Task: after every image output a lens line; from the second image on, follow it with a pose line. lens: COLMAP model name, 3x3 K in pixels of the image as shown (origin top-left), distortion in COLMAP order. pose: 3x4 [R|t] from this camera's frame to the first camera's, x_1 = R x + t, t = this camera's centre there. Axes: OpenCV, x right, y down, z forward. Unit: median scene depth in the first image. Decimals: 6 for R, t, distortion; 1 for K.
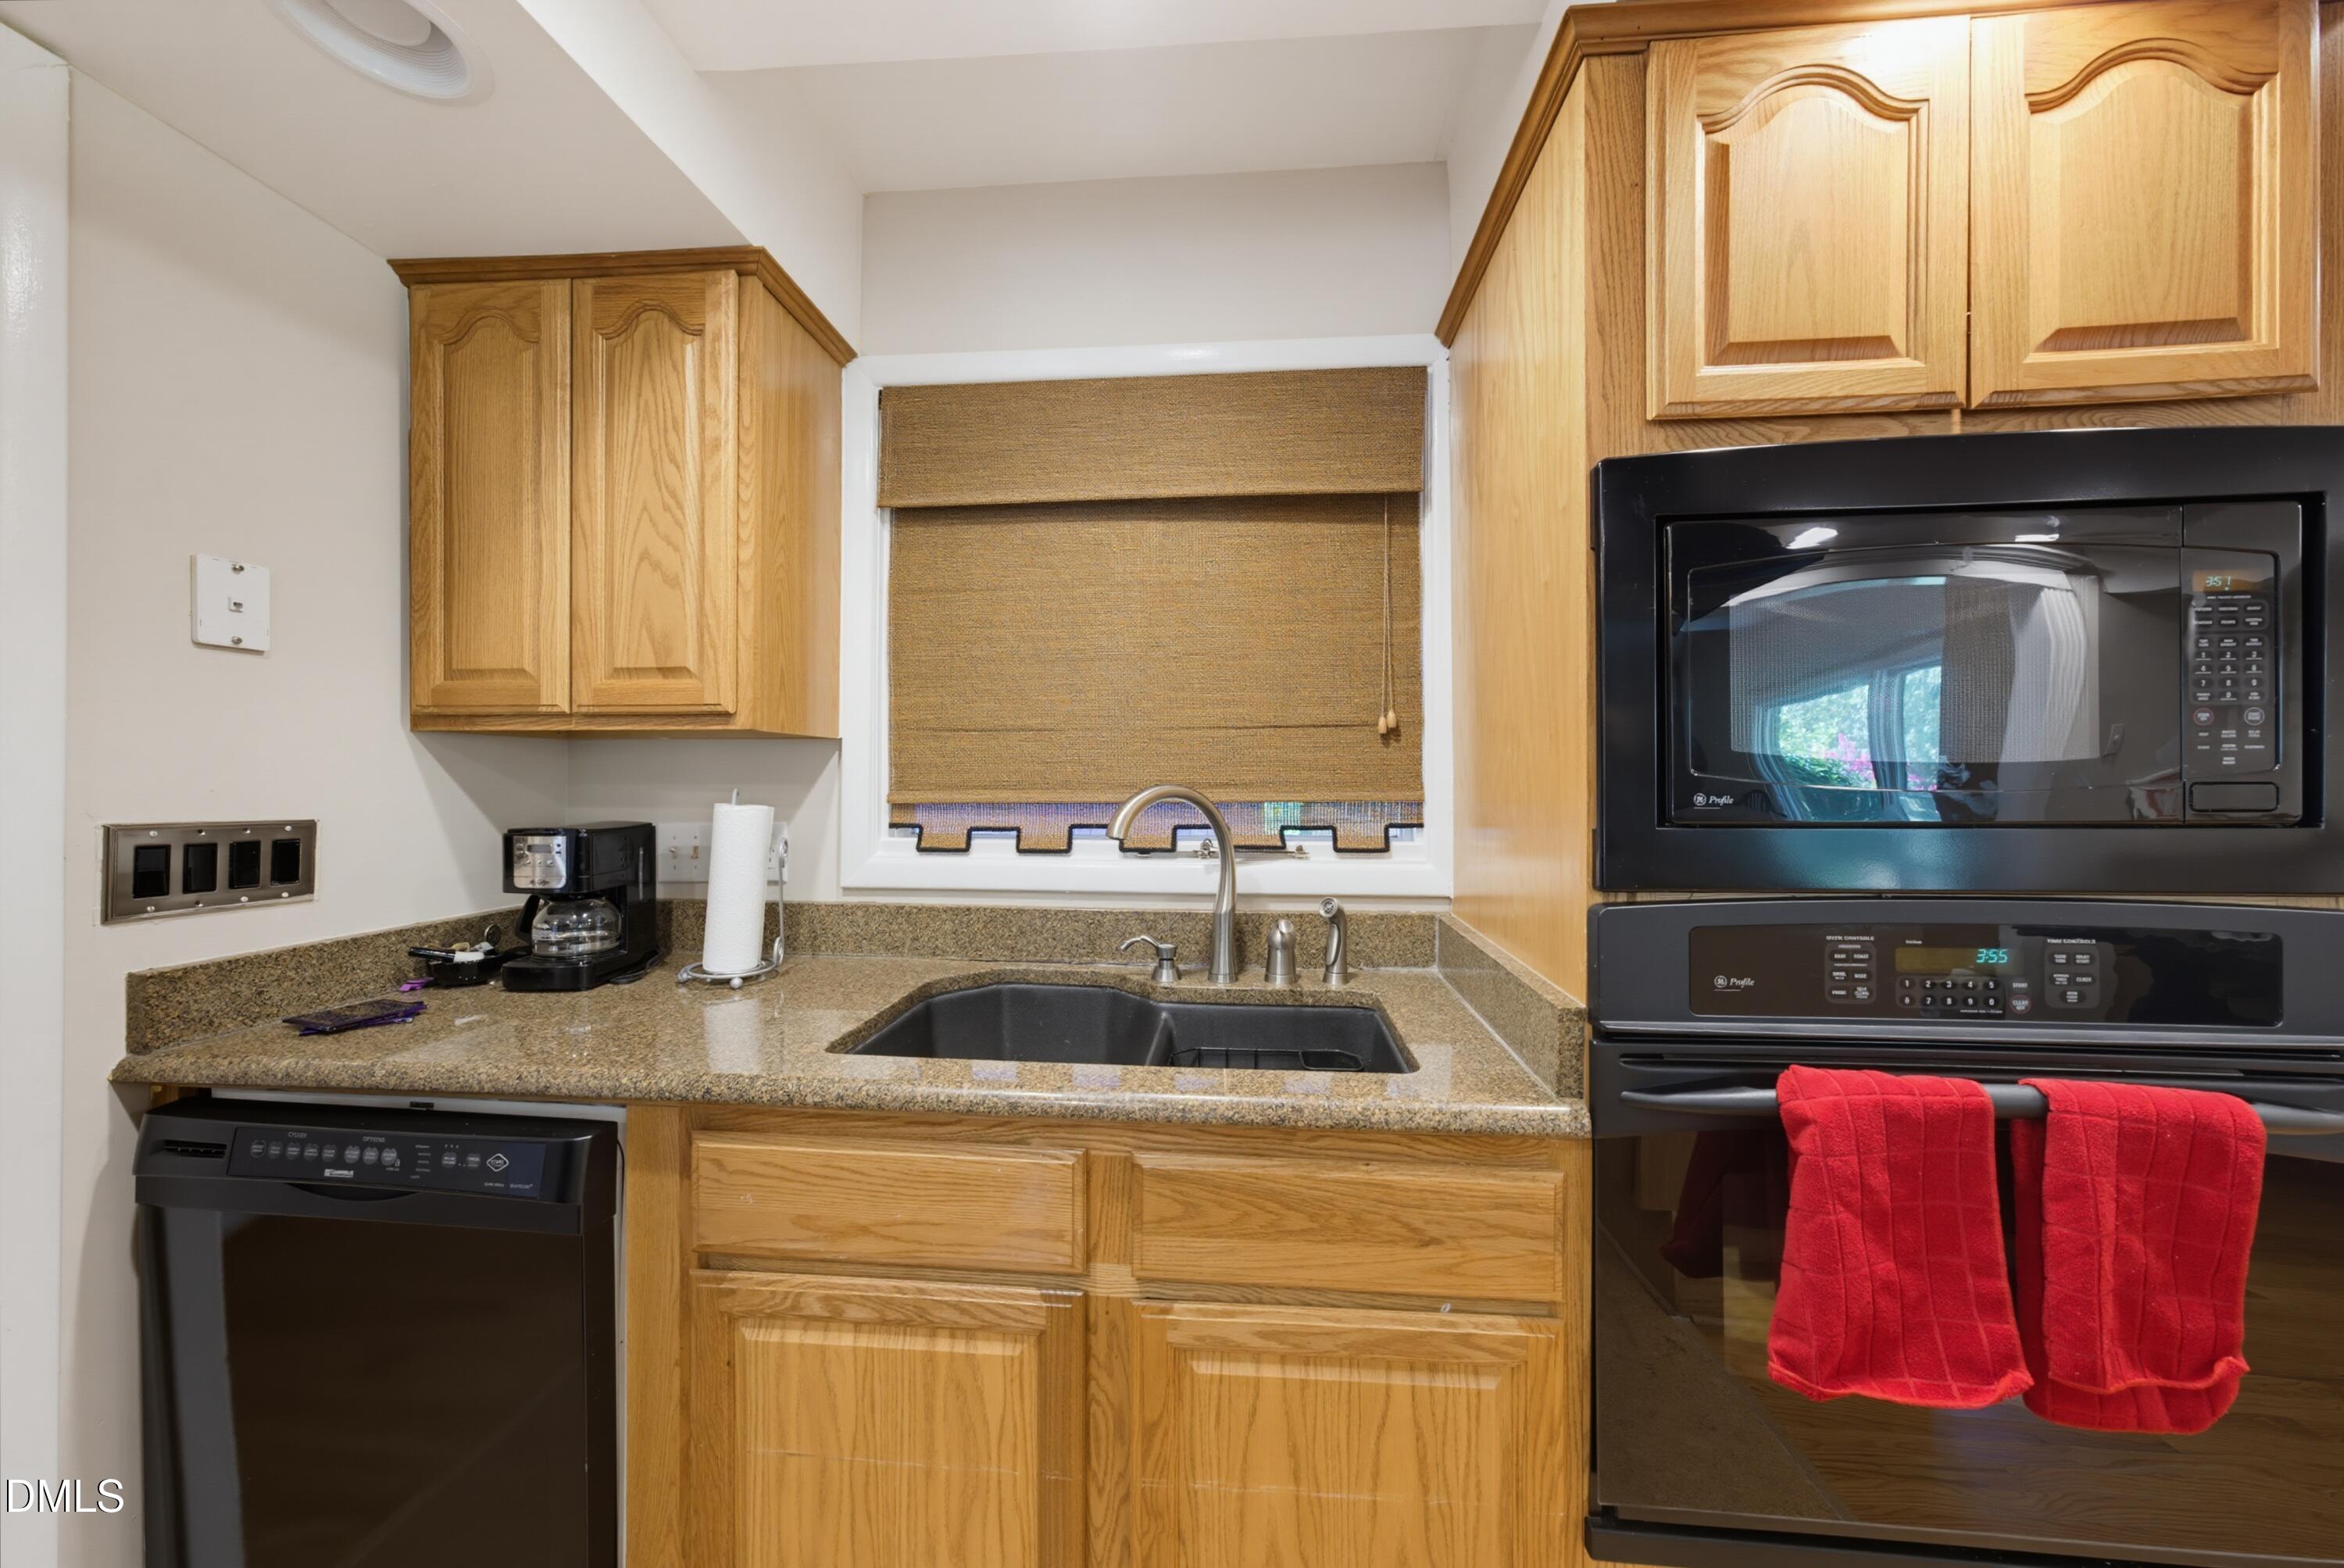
lens RADIAL K [[794.0, 0, 1177.4], [0, 794.0, 780.2], [0, 0, 1]] dist [-0.004389, 0.004519]
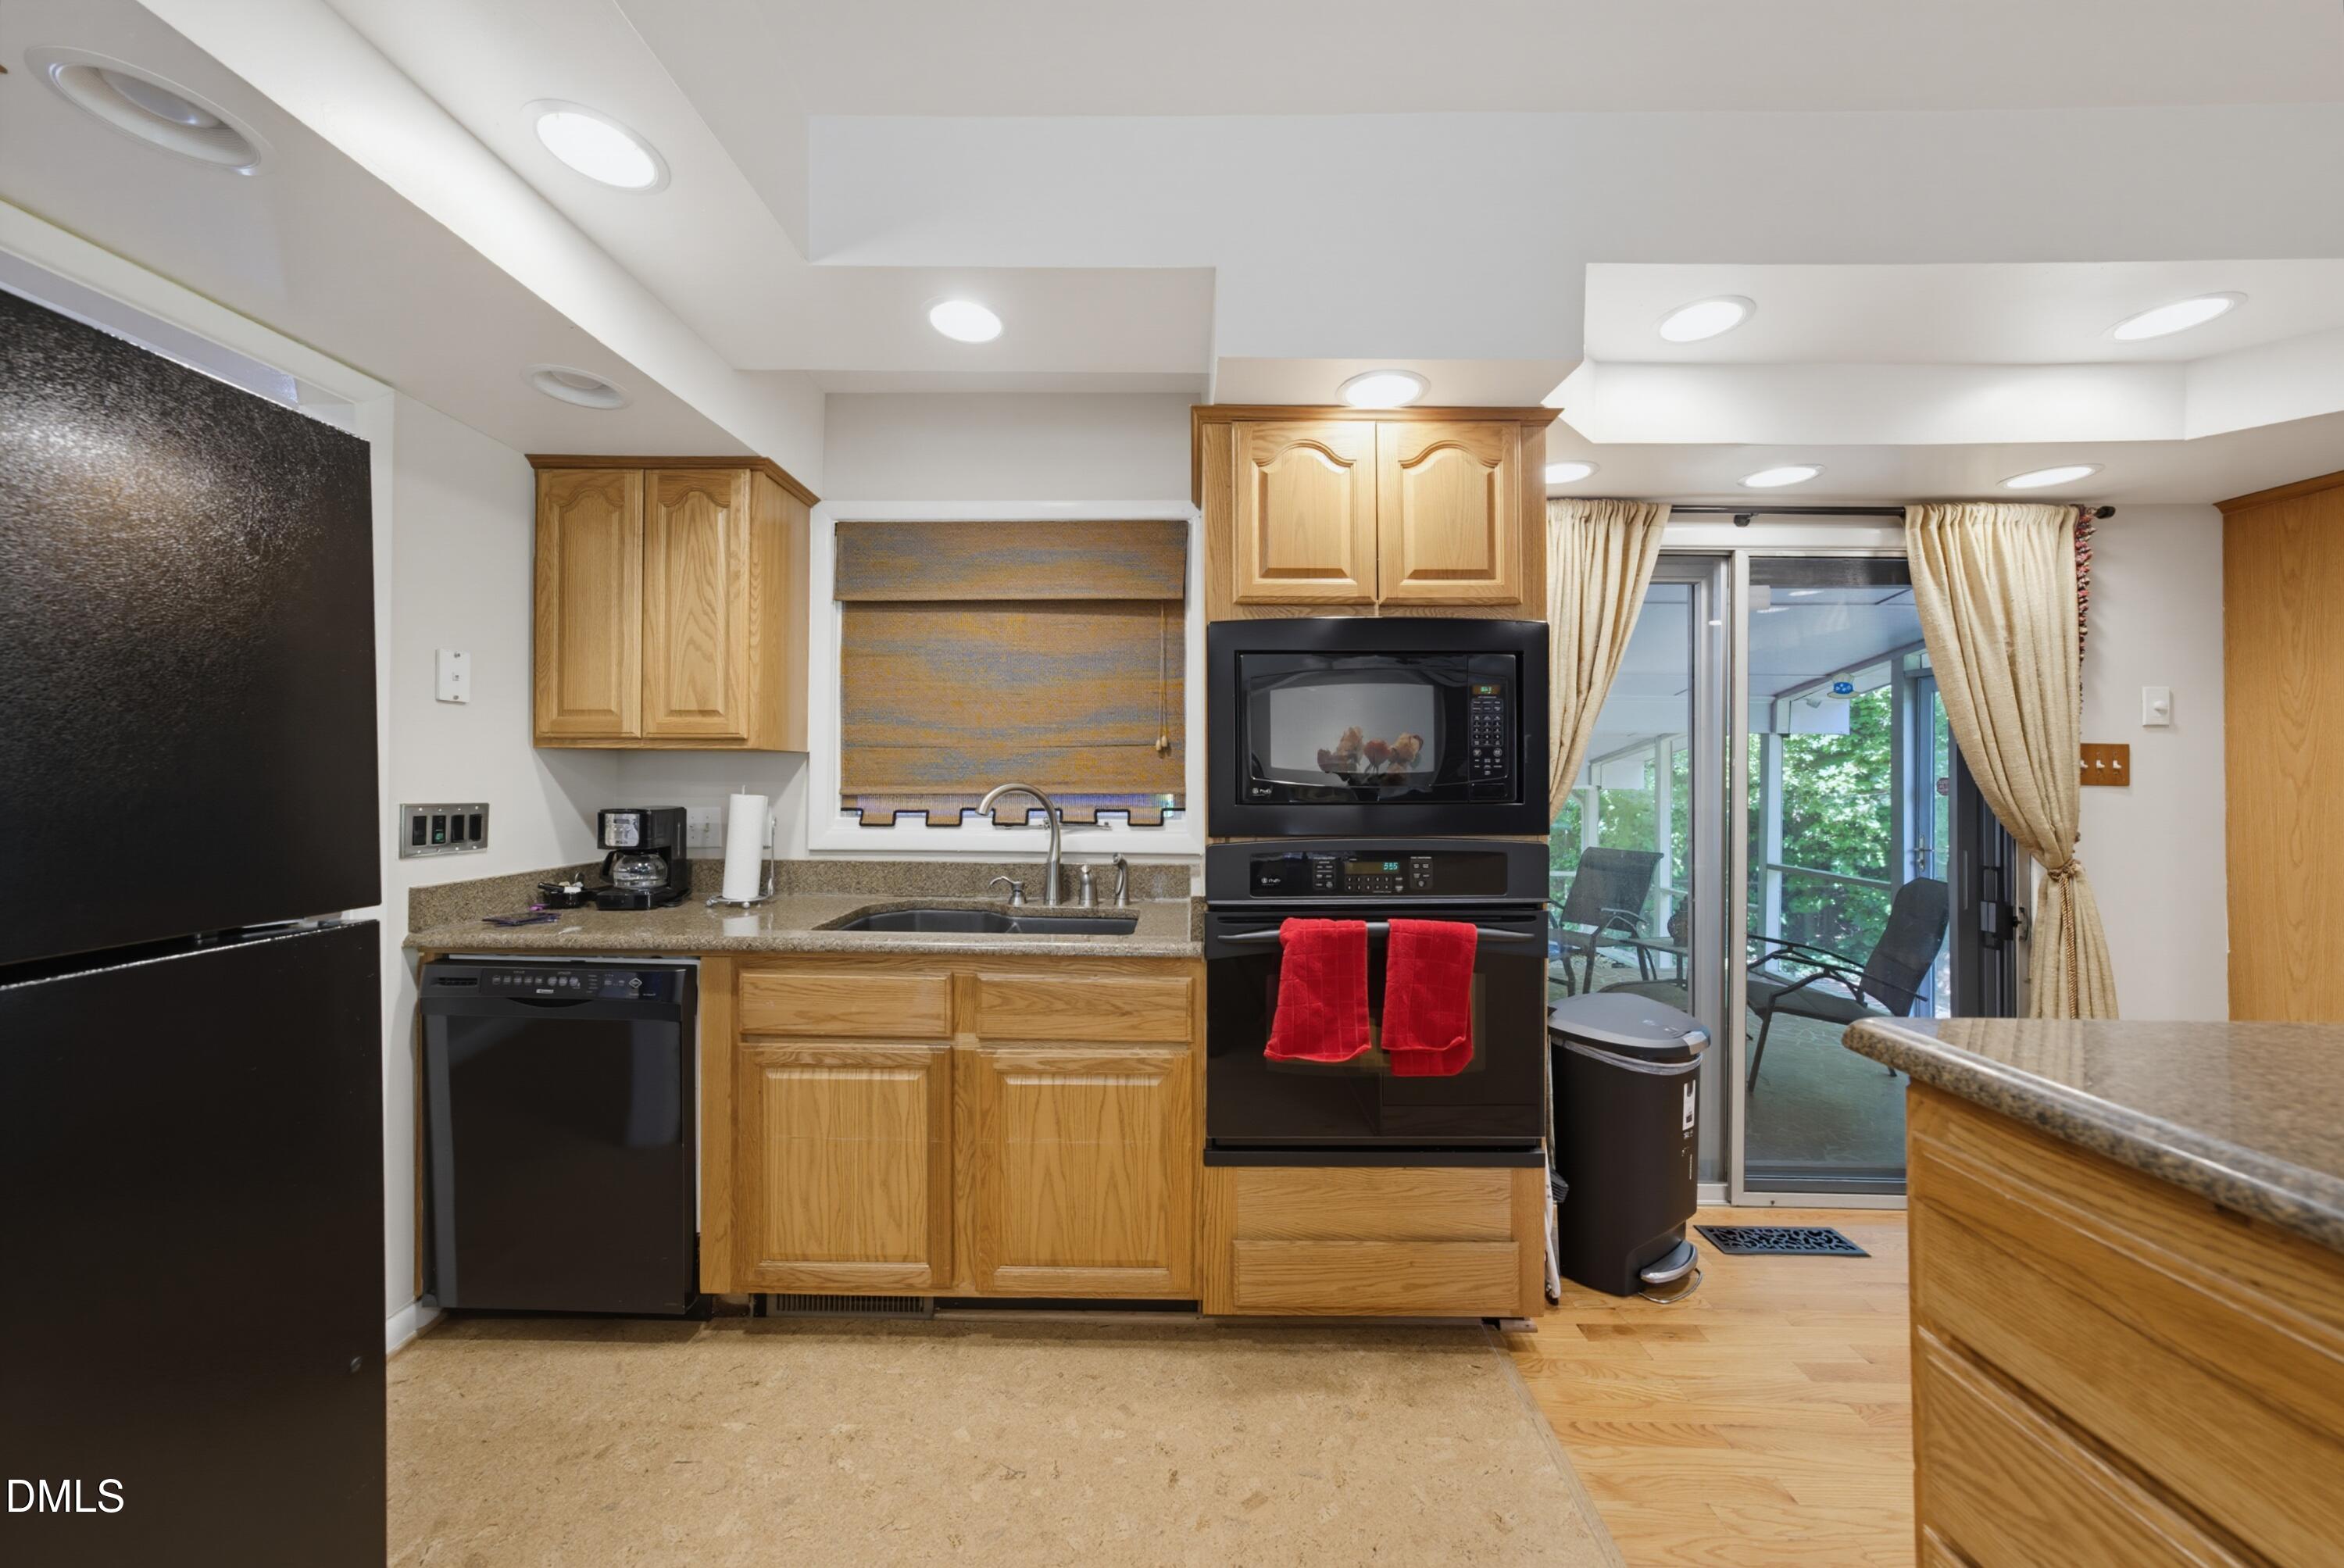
lens RADIAL K [[800.9, 0, 1176.7], [0, 800.9, 779.0], [0, 0, 1]] dist [-0.023436, 0.015955]
pose [[0.997474, 0.002836, 0.070980, 0.210478], [-0.002944, 0.999995, 0.001419, -0.006051], [-0.070975, -0.001625, 0.997477, -0.706203]]
